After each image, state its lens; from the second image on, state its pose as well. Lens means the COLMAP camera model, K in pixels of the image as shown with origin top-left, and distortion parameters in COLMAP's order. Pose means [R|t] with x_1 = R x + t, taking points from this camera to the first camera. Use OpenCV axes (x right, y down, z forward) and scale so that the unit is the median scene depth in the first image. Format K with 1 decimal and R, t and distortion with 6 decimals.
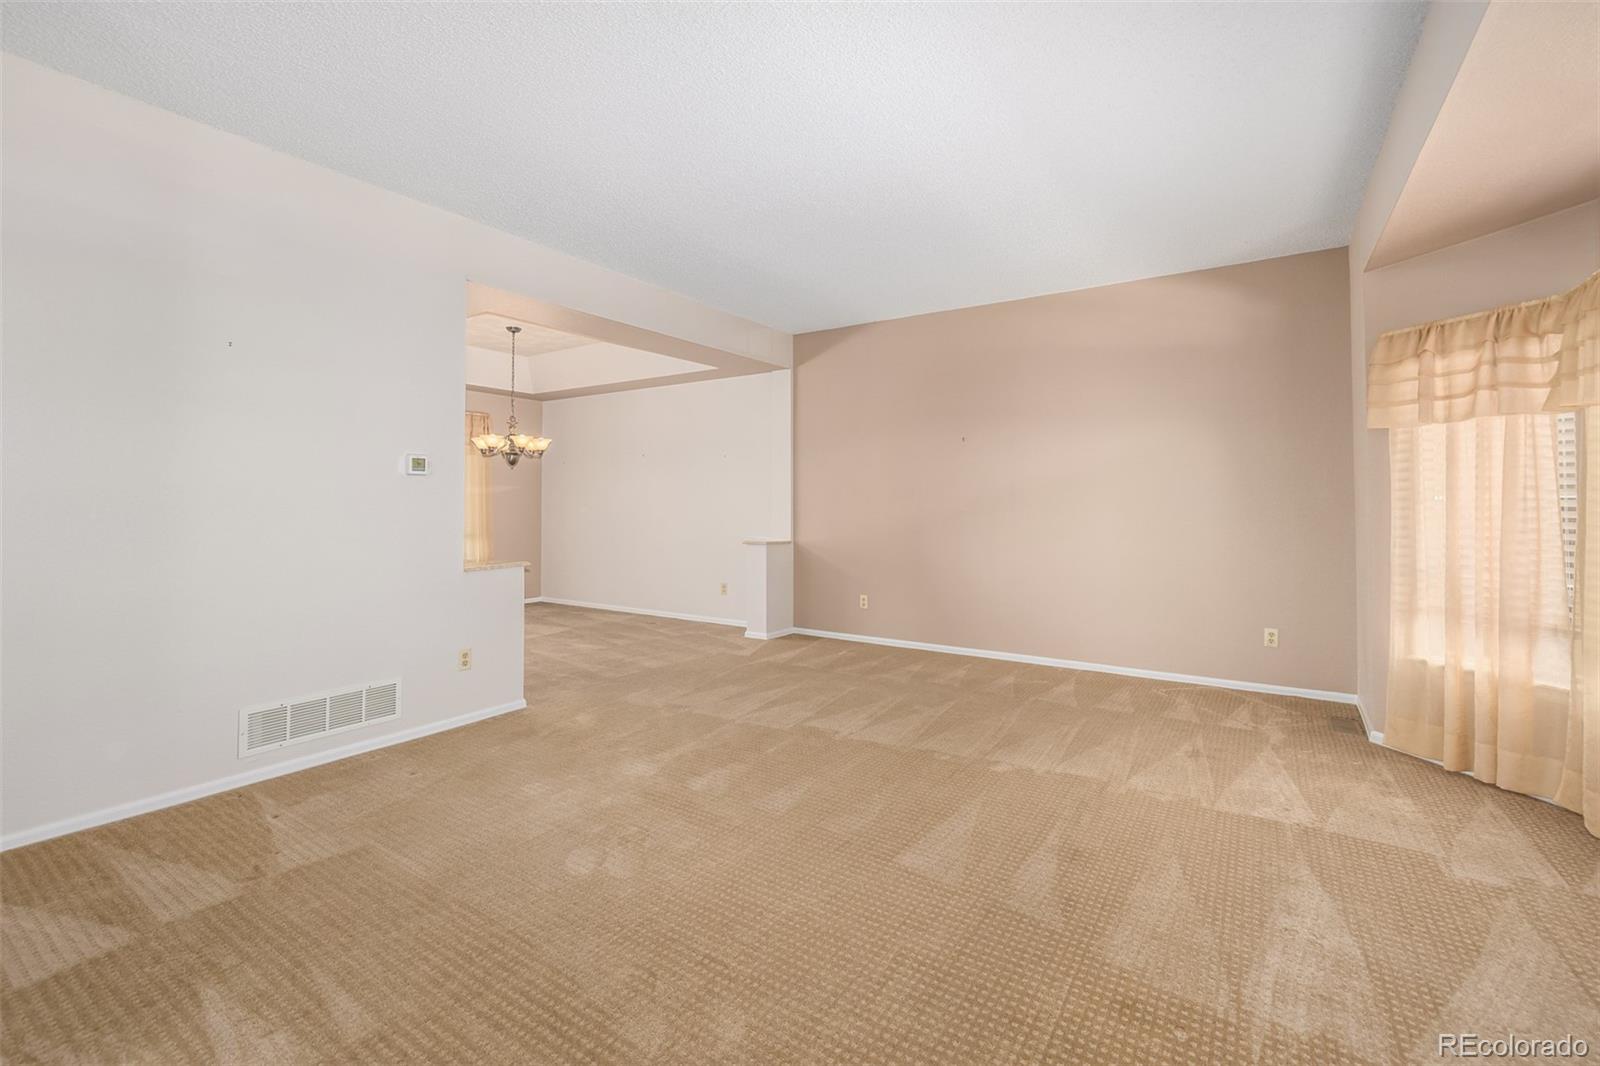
lens RADIAL K [[691.1, 0, 769.4], [0, 691.1, 490.6], [0, 0, 1]] dist [0.001209, 0.000239]
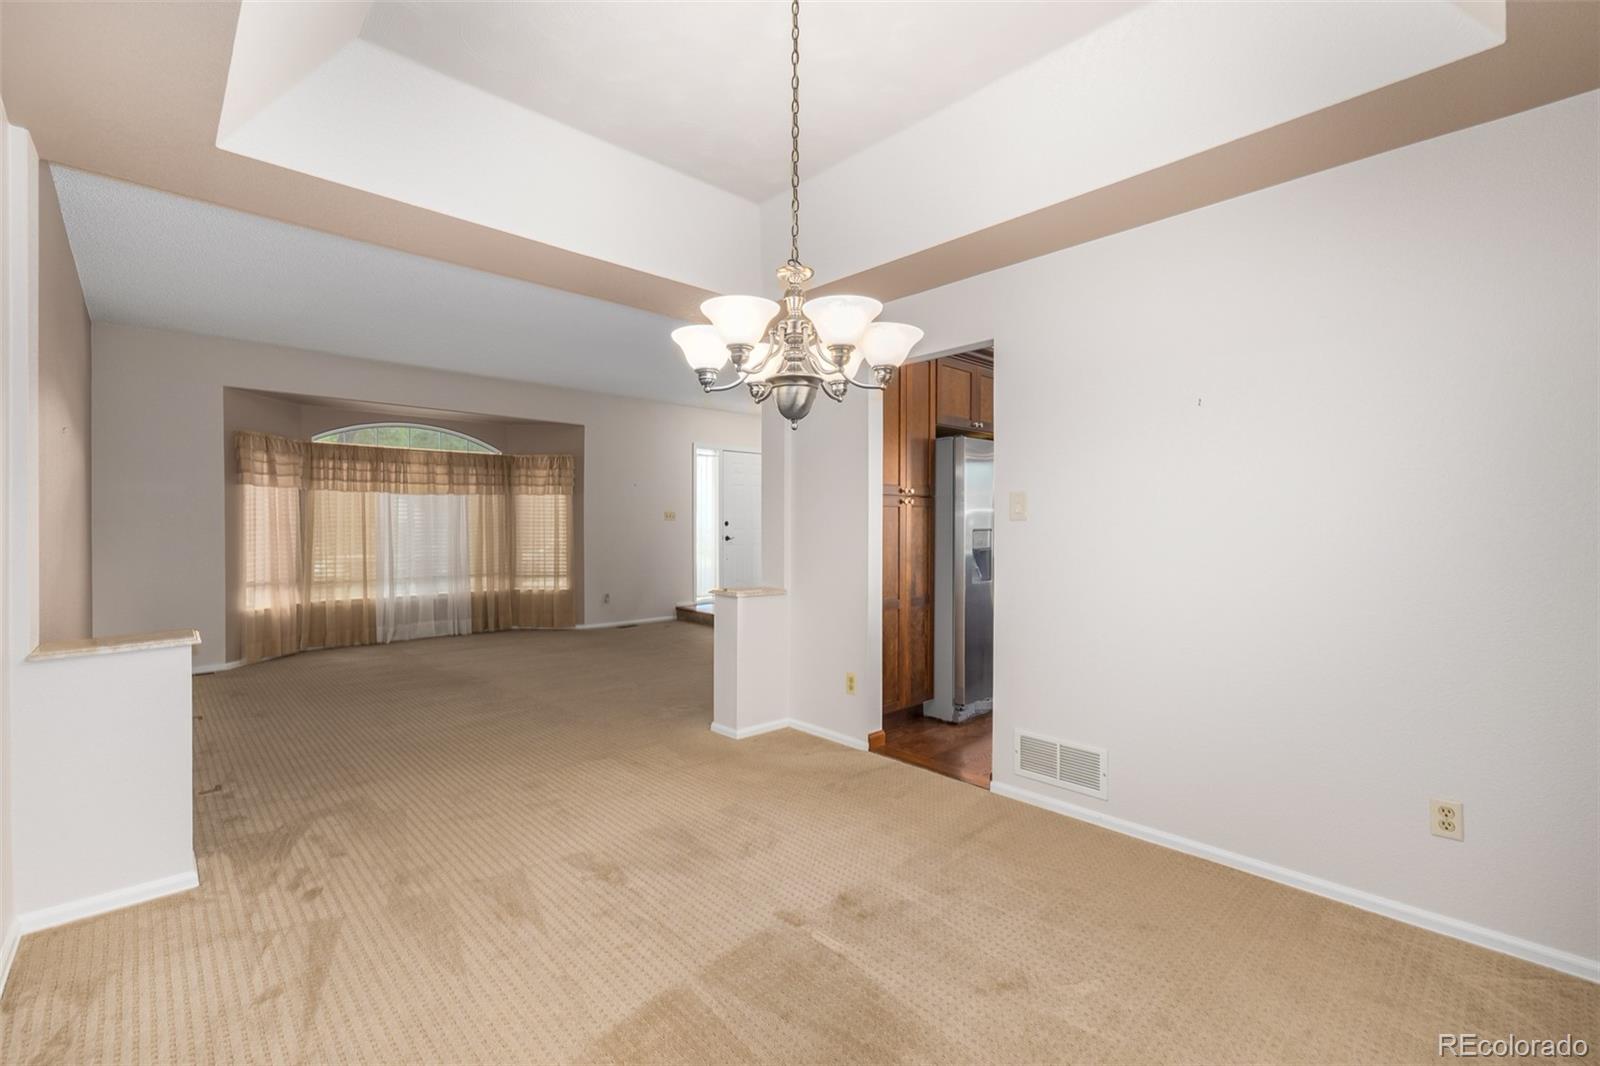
lens RADIAL K [[691.1, 0, 794.6], [0, 691.1, 528.5], [0, 0, 1]] dist [0.001209, 0.000239]
pose [[-0.980259, -0.000364, 0.197719, -0.830585], [-0.002022, 0.999964, -0.008186, 0.032163], [-0.197709, -0.008425, -0.980225, 2.423365]]
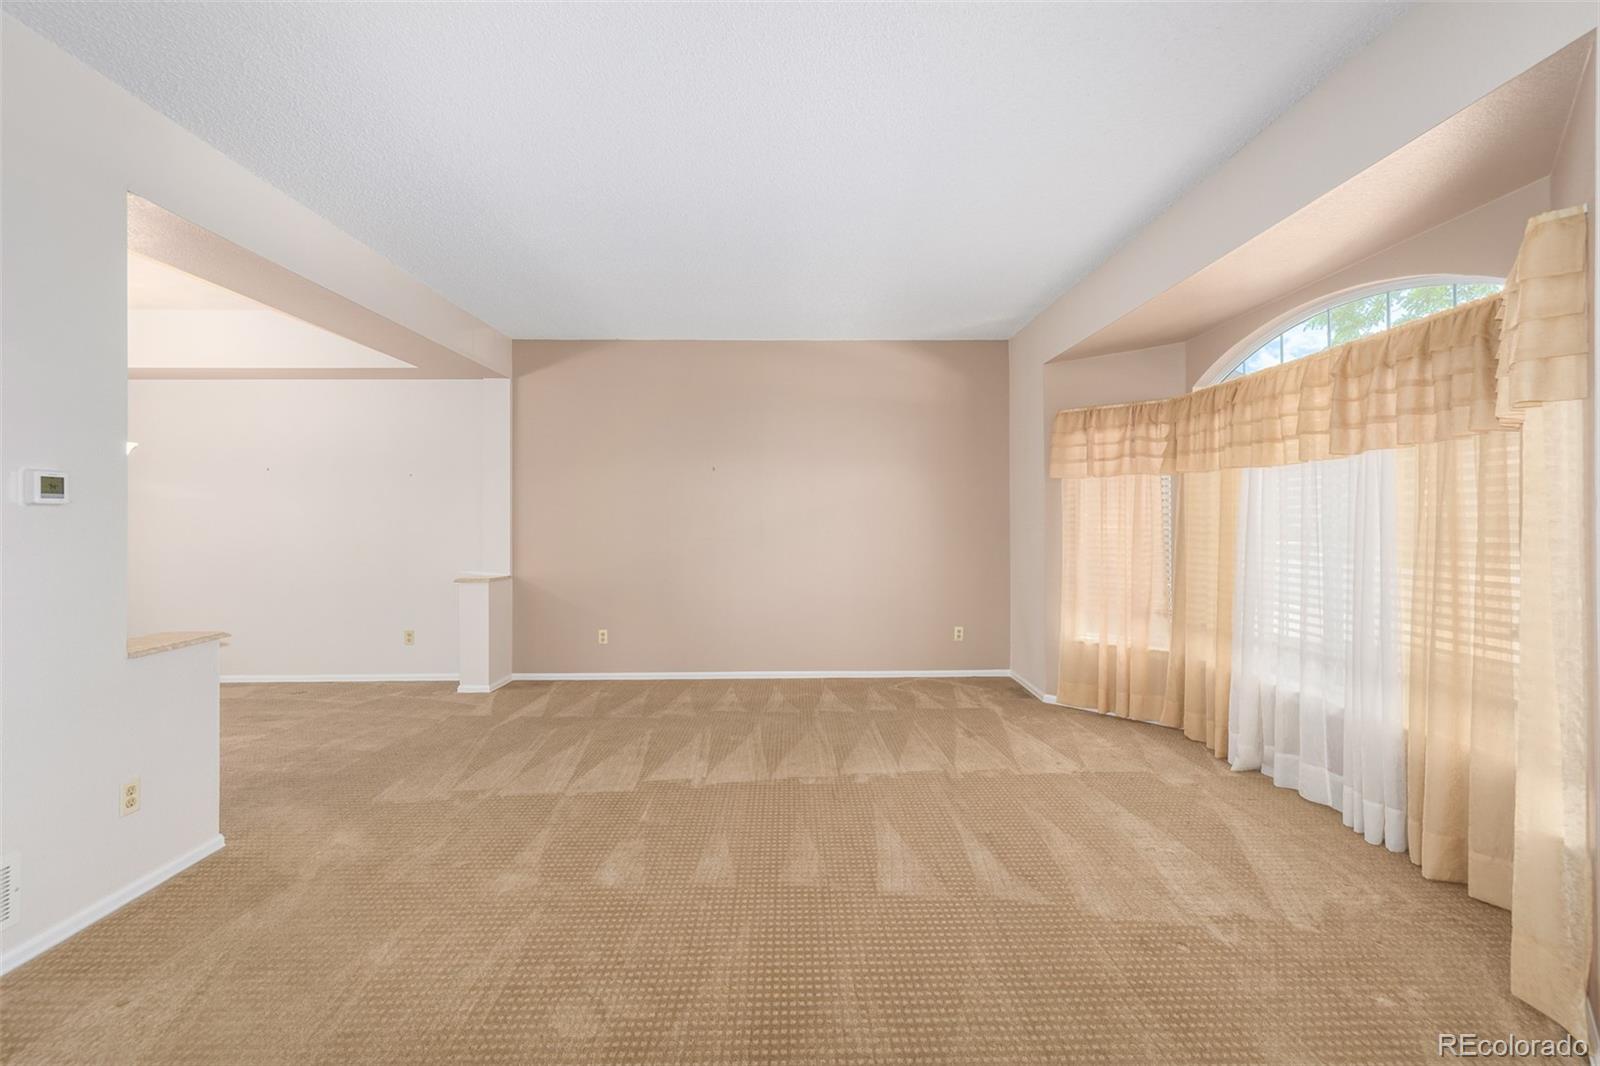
lens RADIAL K [[691.1, 0, 798.3], [0, 691.1, 522.8], [0, 0, 1]] dist [0.001209, 0.000239]
pose [[0.817871, -0.006068, 0.575370, -0.345475], [-0.005079, 0.999829, 0.017763, -0.022162], [-0.575380, -0.017451, 0.817700, 0.157683]]
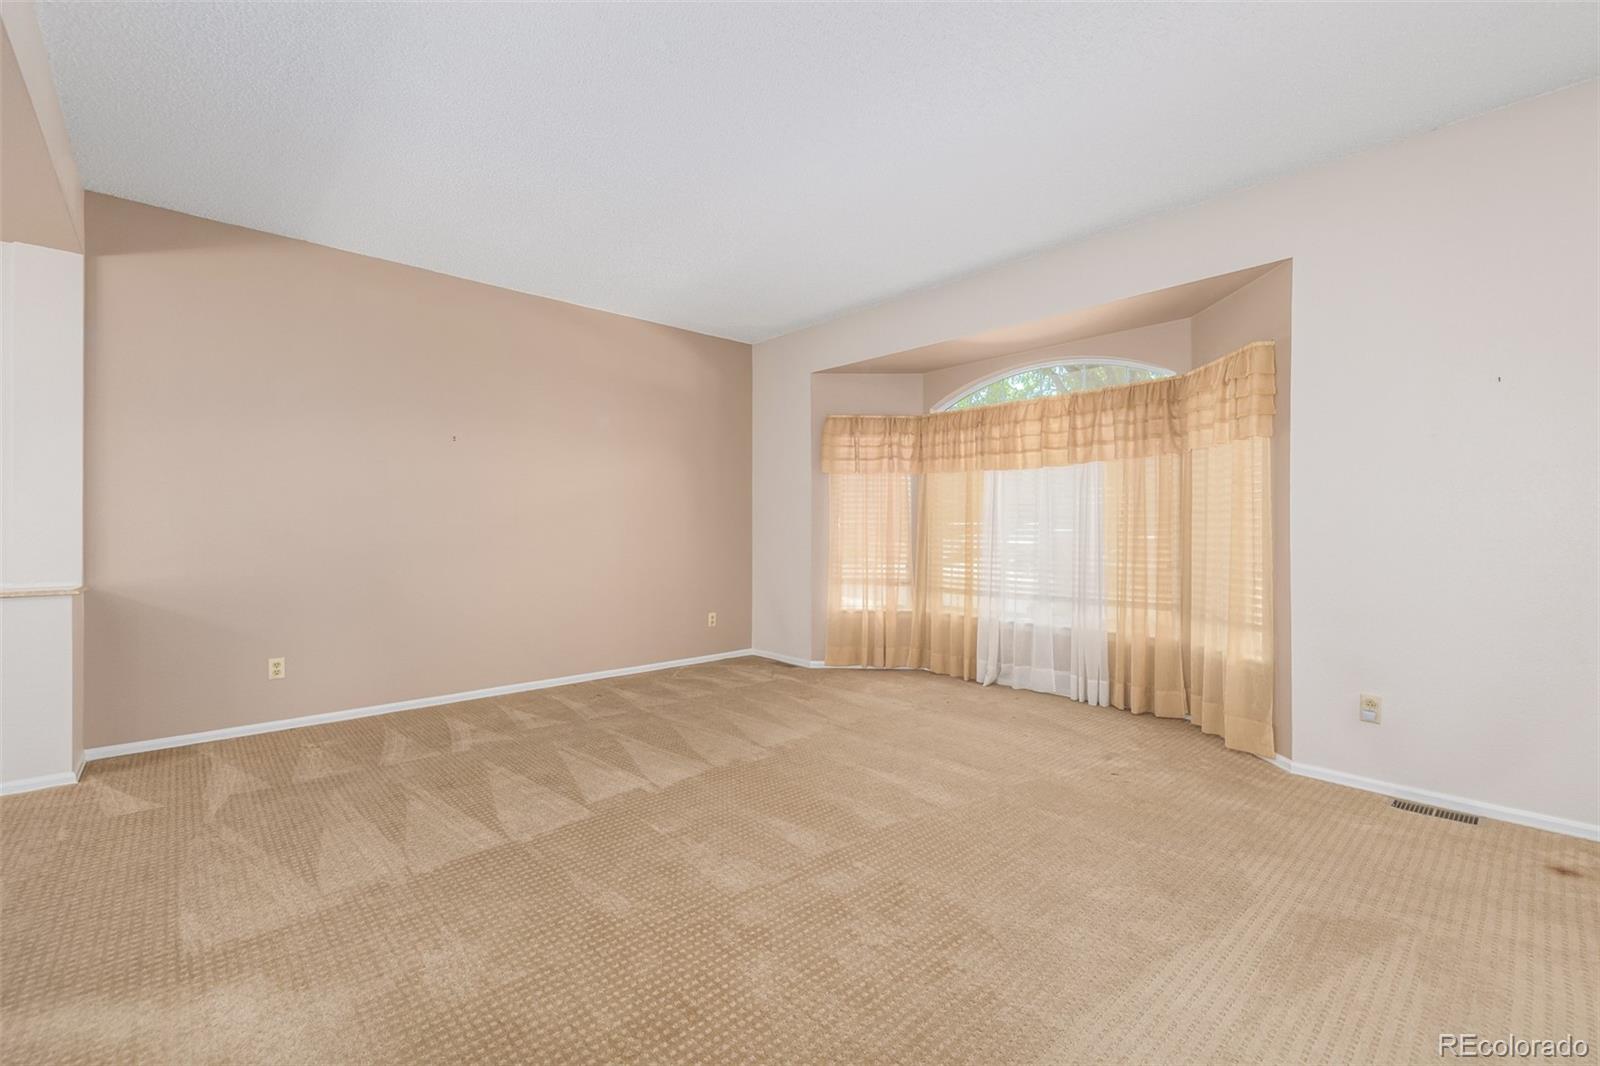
lens RADIAL K [[691.1, 0, 820.5], [0, 691.1, 529.2], [0, 0, 1]] dist [0.001209, 0.000239]
pose [[0.201984, 0.000961, 0.979388, -0.711373], [-0.015879, 0.999871, 0.002294, 0.037978], [-0.979260, -0.016015, 0.201973, 0.675194]]
